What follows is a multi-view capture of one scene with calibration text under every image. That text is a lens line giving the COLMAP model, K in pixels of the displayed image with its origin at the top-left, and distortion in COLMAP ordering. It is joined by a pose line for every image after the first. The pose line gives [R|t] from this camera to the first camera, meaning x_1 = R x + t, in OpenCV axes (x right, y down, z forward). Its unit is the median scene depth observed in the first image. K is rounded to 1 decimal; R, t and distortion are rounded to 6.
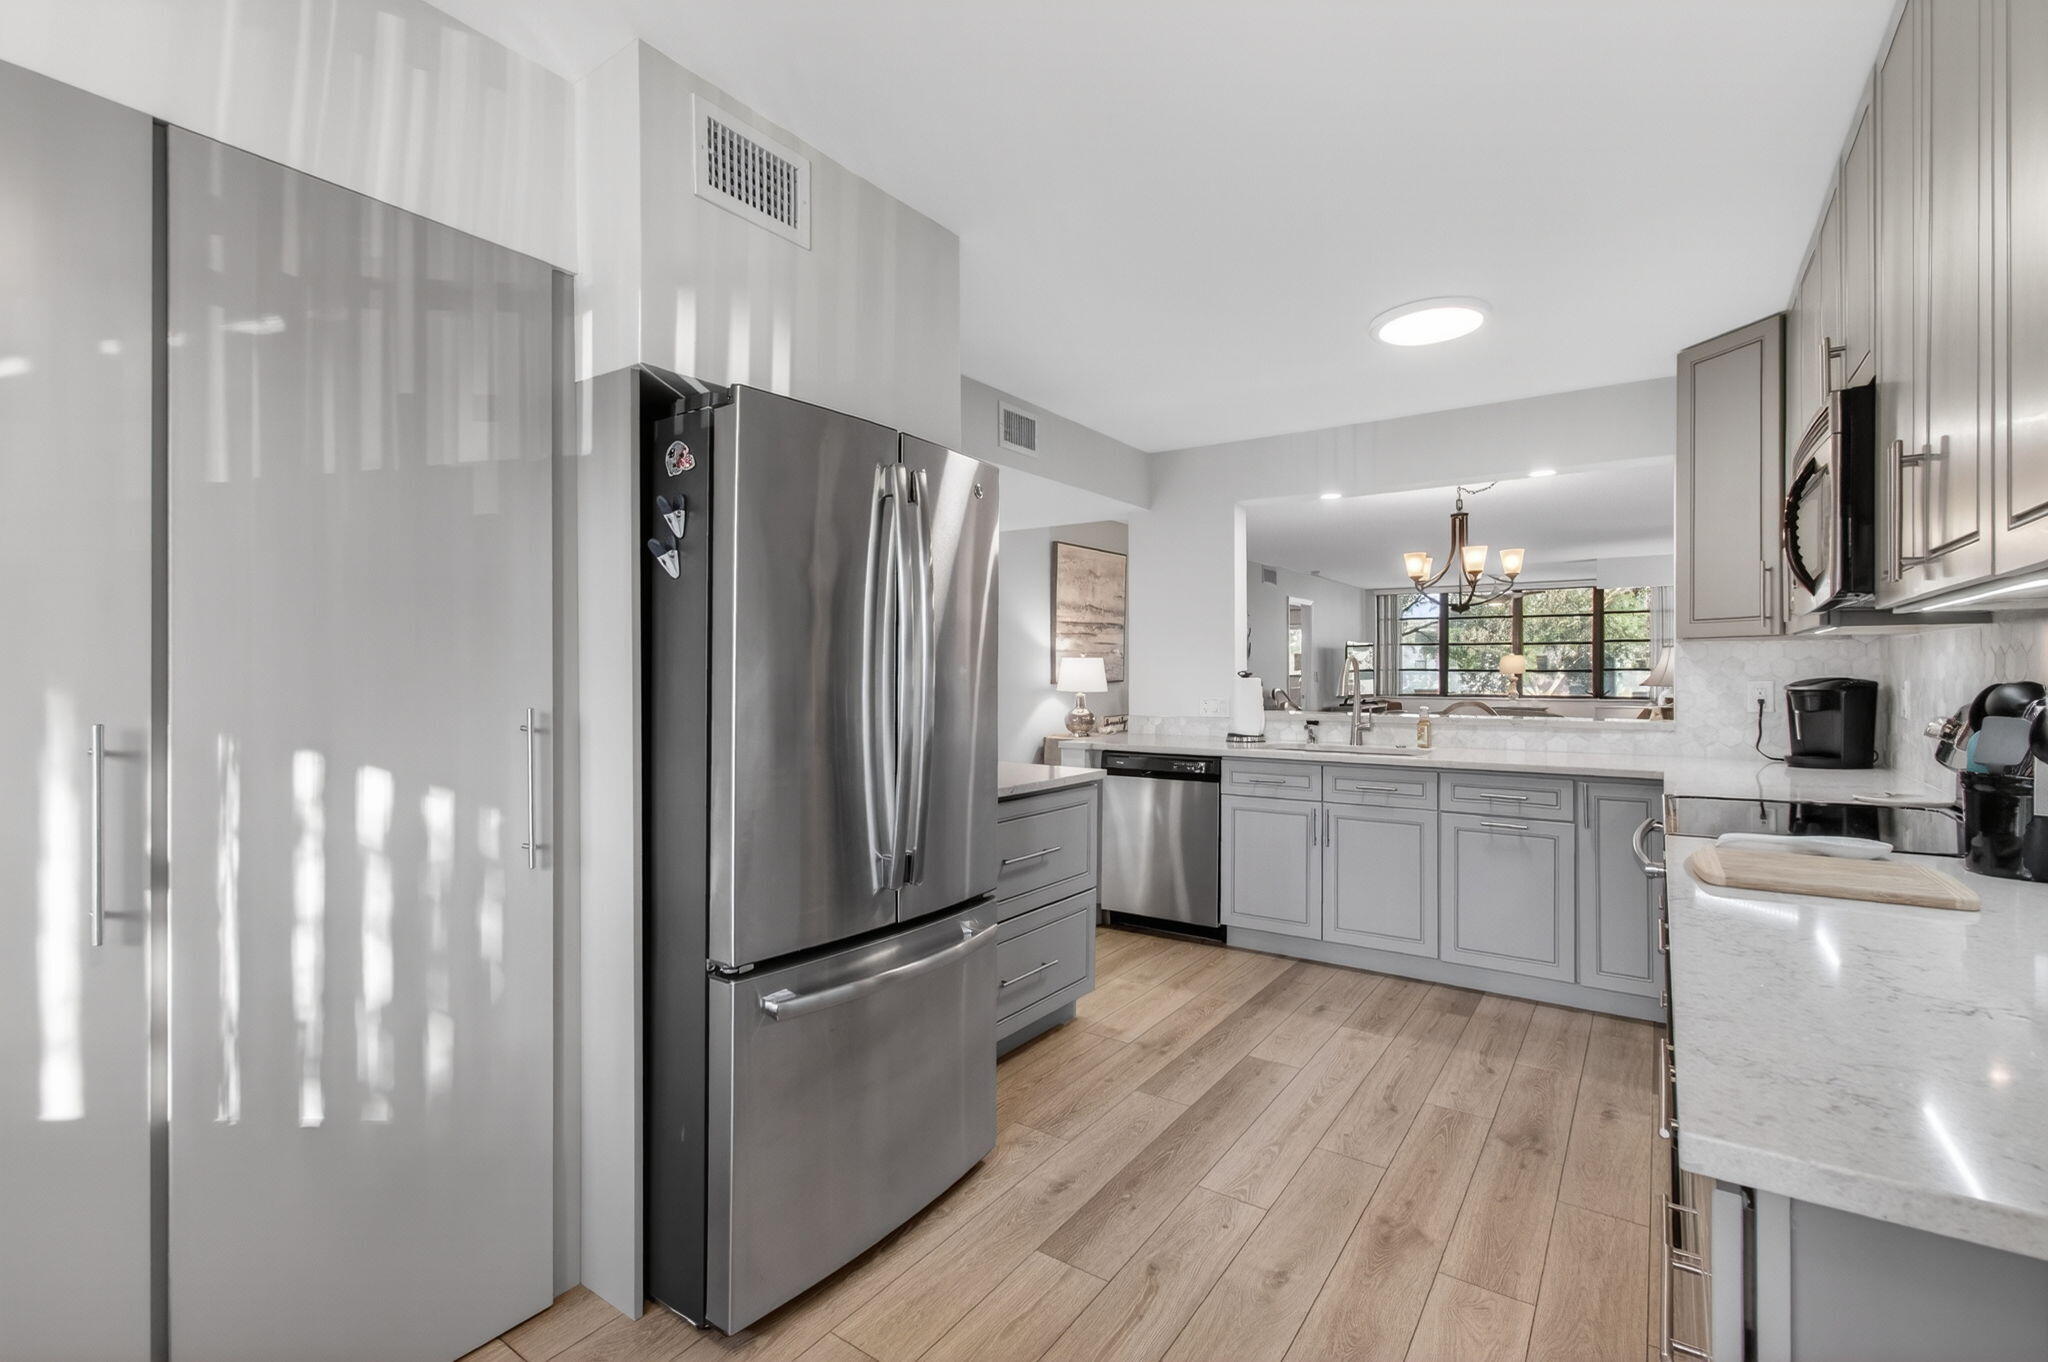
lens RADIAL K [[908.5, 0, 1011.9], [0, 908.5, 673.2], [0, 0, 1]] dist [0.001071, 0.000443]
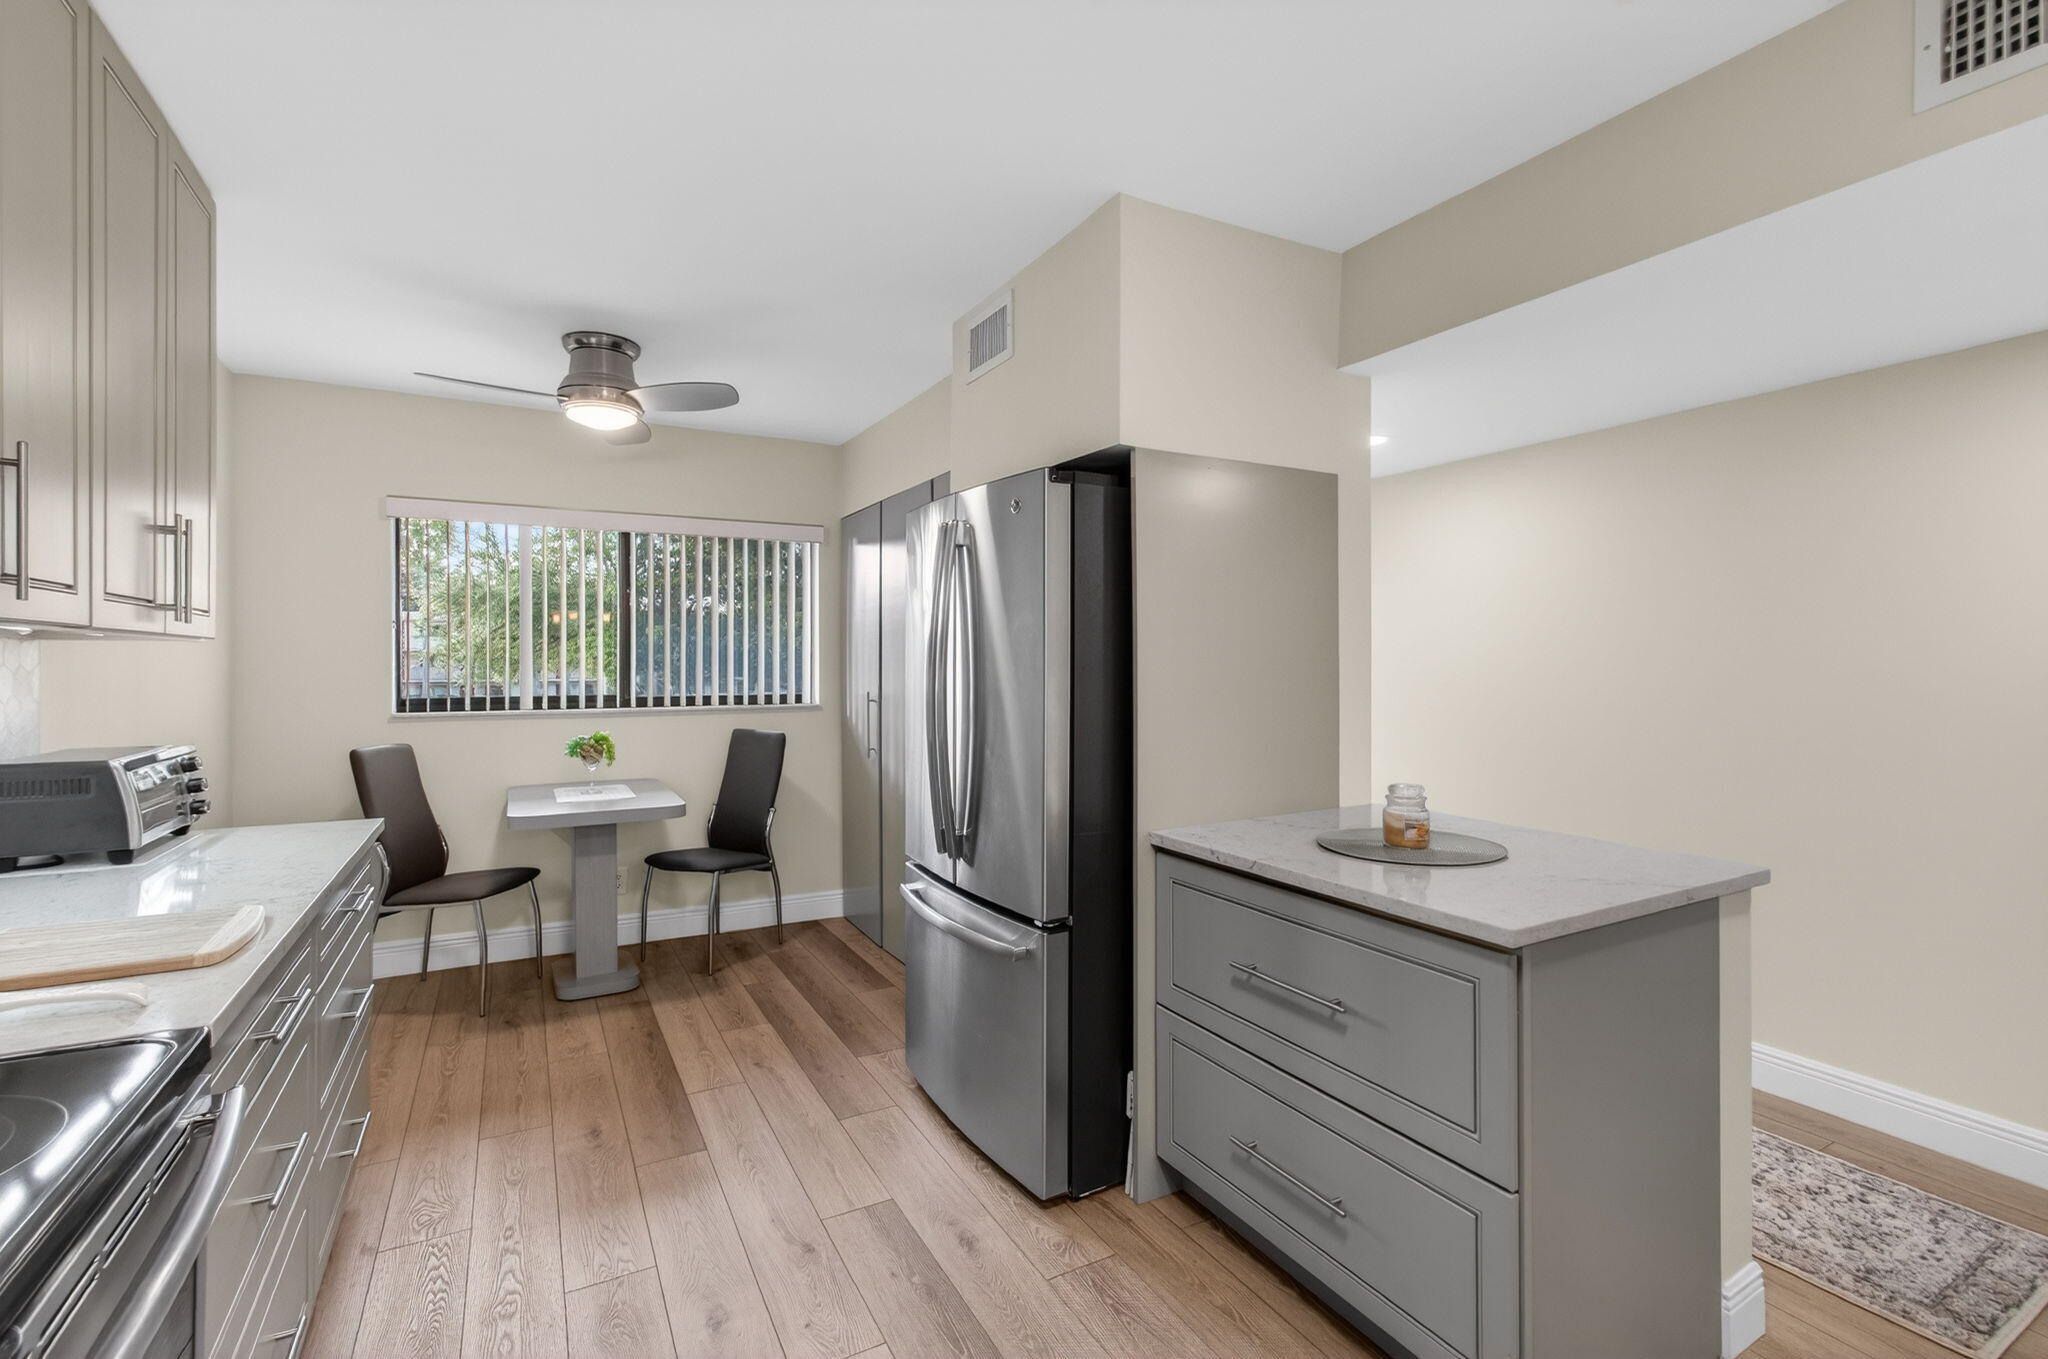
lens RADIAL K [[908.5, 0, 1011.9], [0, 908.5, 671.7], [0, 0, 1]] dist [0.001071, 0.000443]
pose [[-0.444955, 0.003104, -0.895547, 0.859772], [0.000898, 0.999995, 0.003020, -0.019480], [0.895552, 0.000540, -0.444956, 1.450049]]
